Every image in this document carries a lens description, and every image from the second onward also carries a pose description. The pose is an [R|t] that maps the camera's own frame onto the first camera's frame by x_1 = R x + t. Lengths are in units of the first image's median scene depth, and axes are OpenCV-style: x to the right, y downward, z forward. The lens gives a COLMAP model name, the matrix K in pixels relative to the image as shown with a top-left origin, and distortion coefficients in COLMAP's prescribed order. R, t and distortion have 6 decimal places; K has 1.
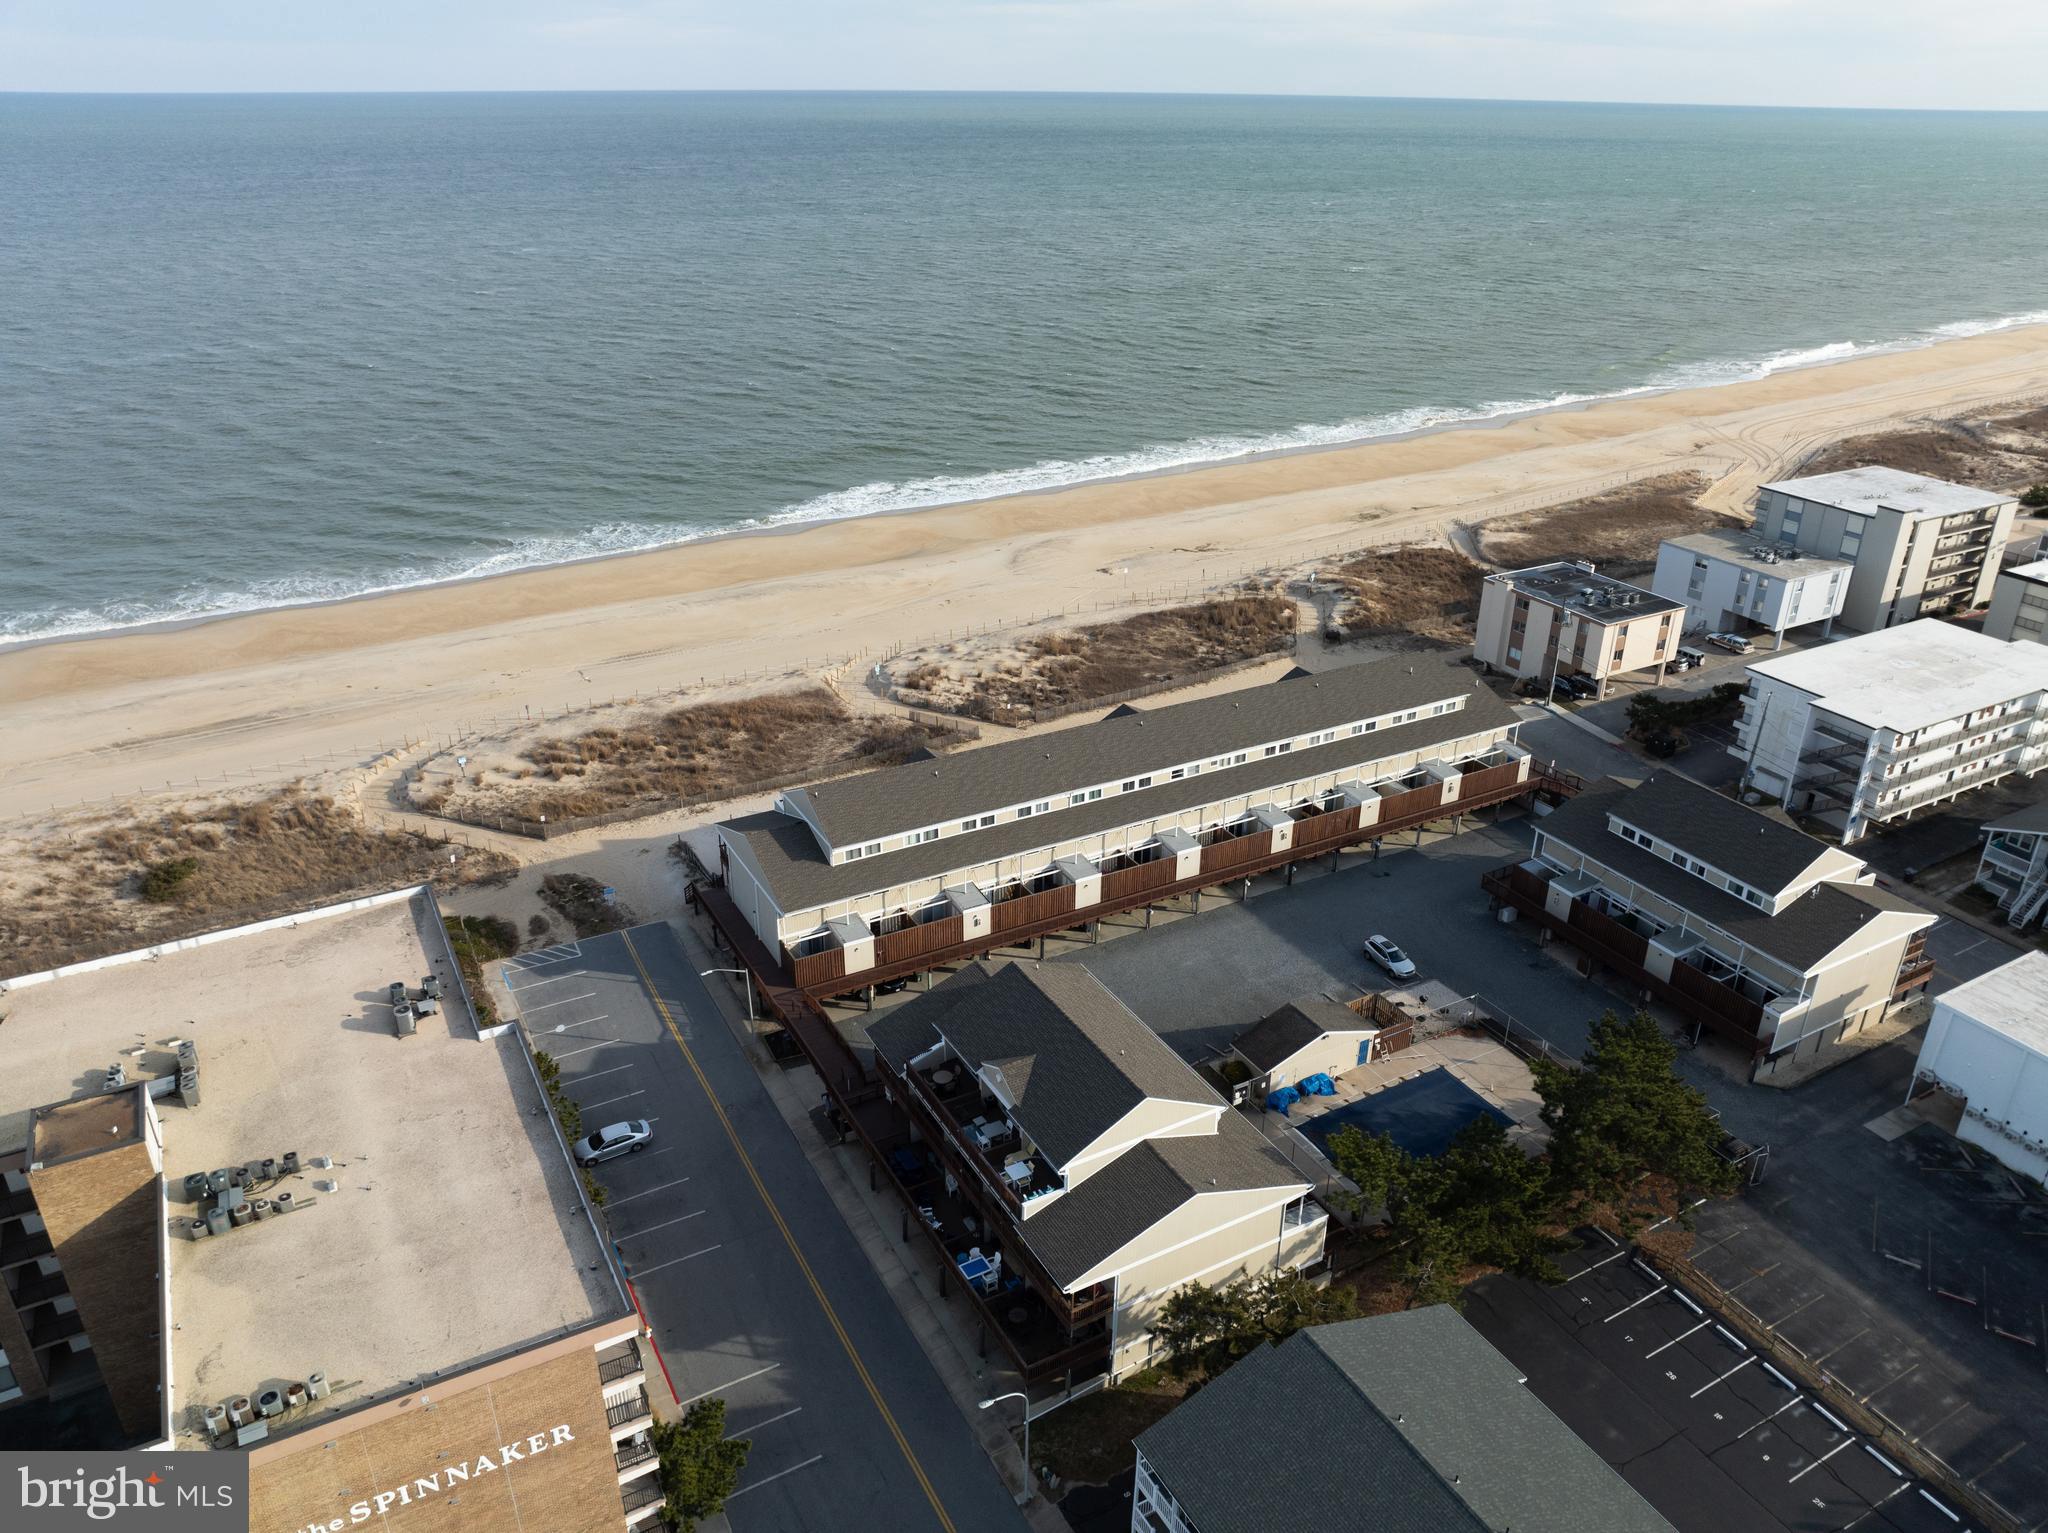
lens RADIAL K [[1451.0, 0, 1040.8], [0, 1451.0, 750.2], [0, 0, 1]] dist [-0.049045, 0.008667]
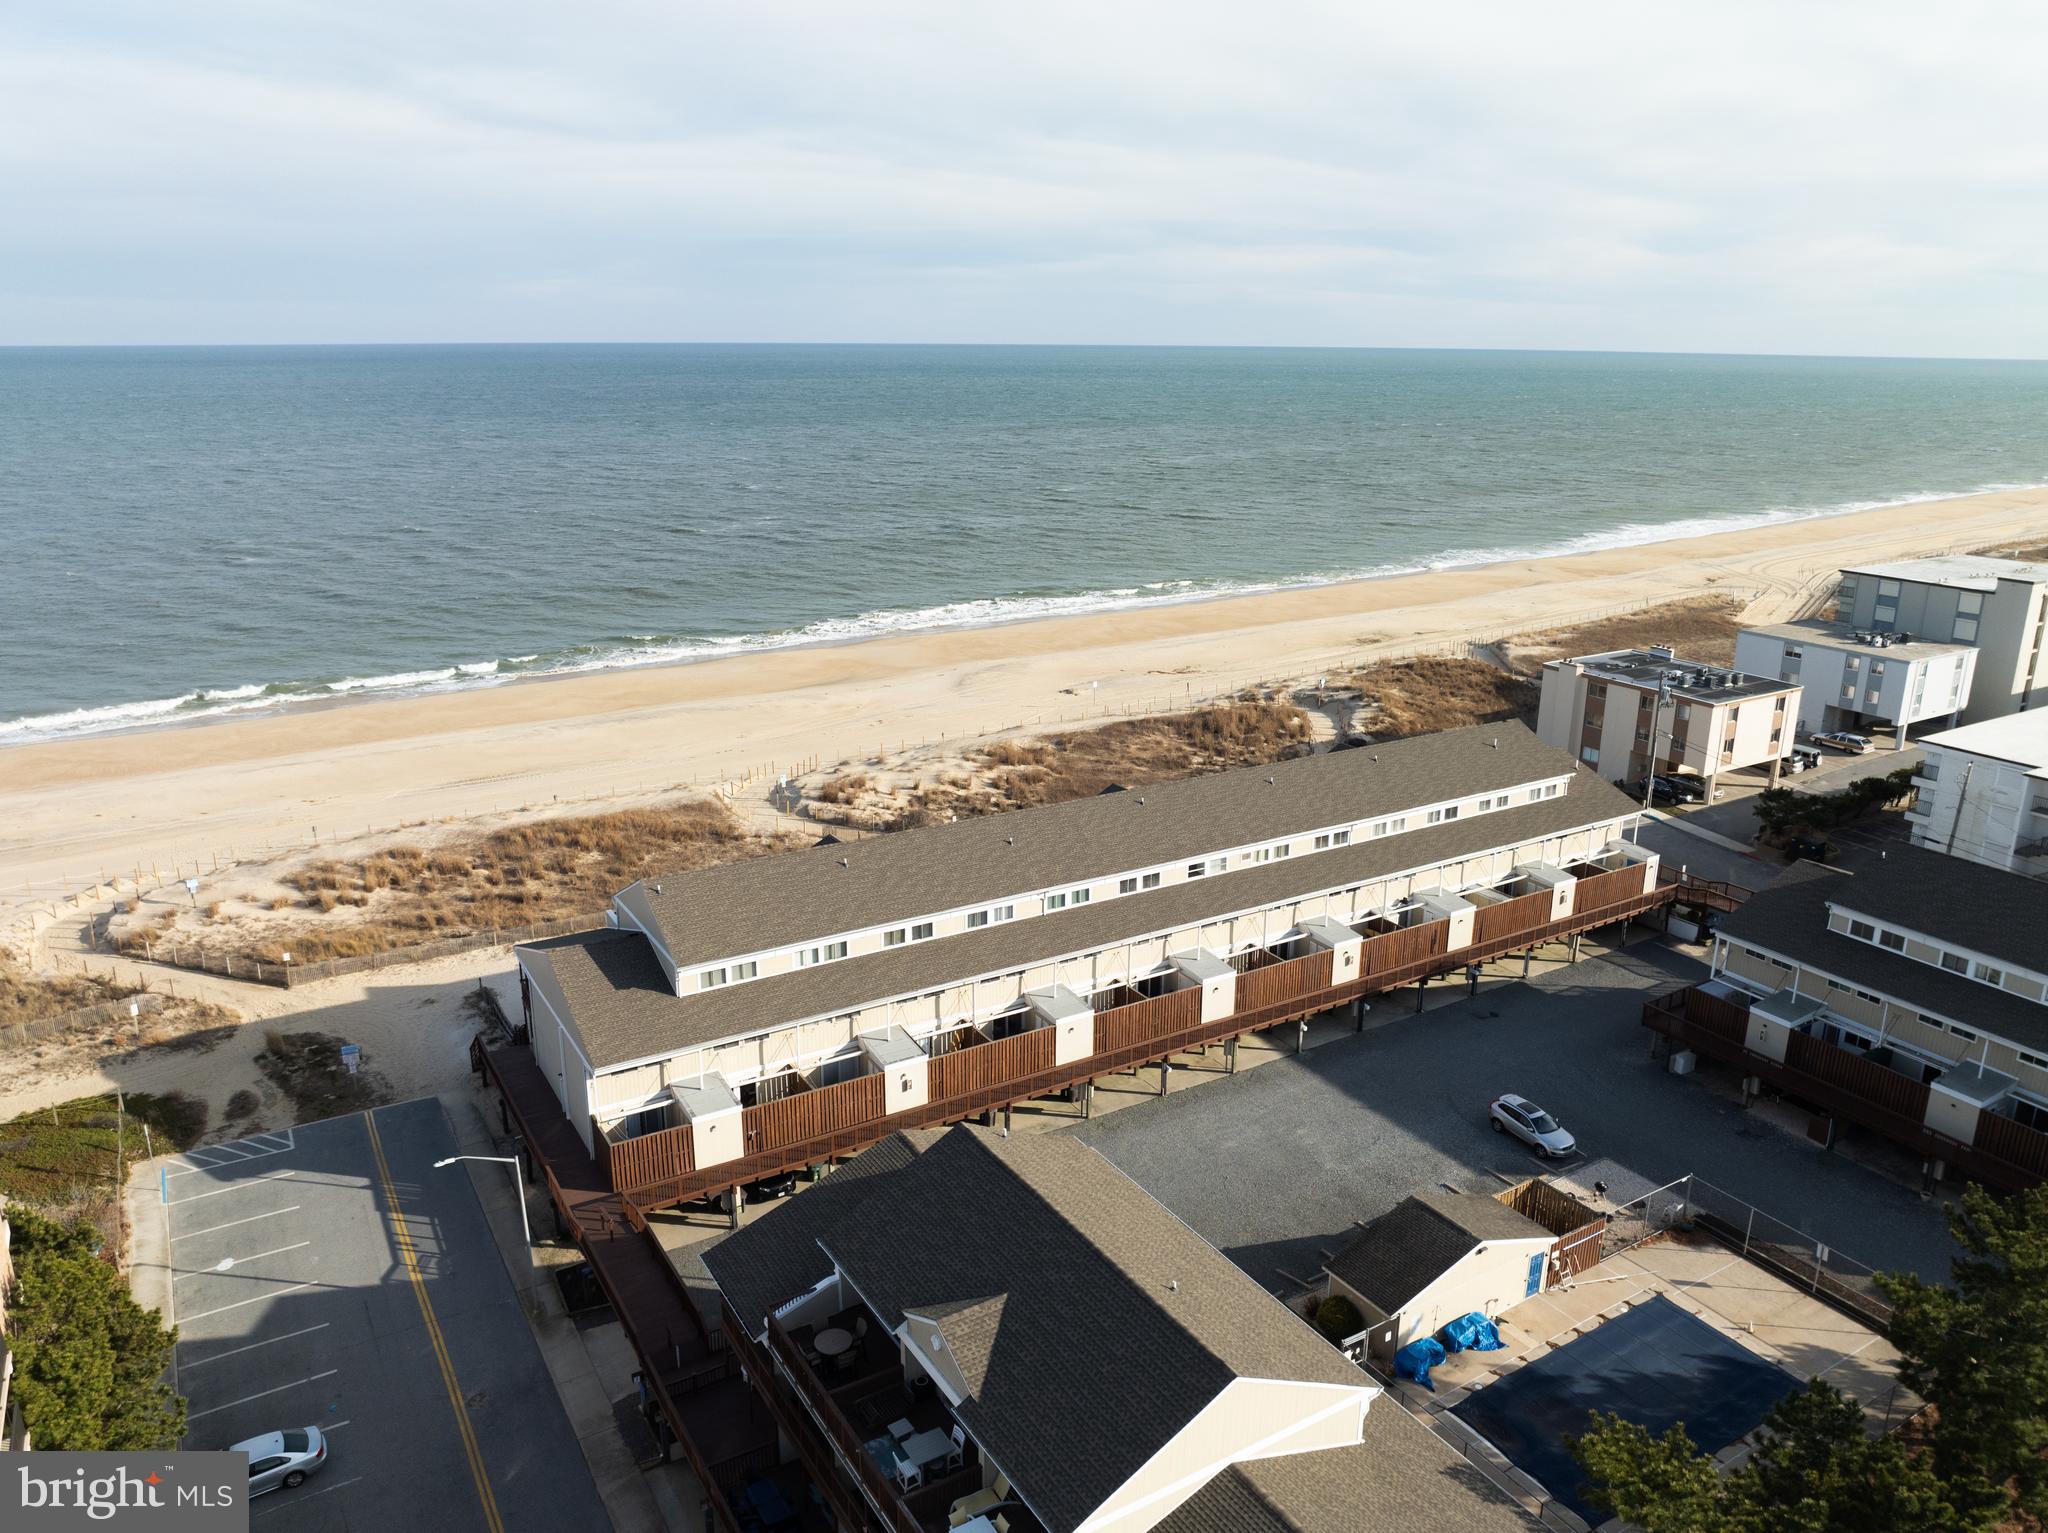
lens RADIAL K [[1451.0, 0, 1034.8], [0, 1451.0, 761.3], [0, 0, 1]] dist [-0.049045, 0.008667]
pose [[0.999375, -0.014170, 0.032371, -0.005259], [0.018743, 0.989160, -0.145639, 0.068205], [-0.029957, 0.146155, 0.988808, 0.324613]]
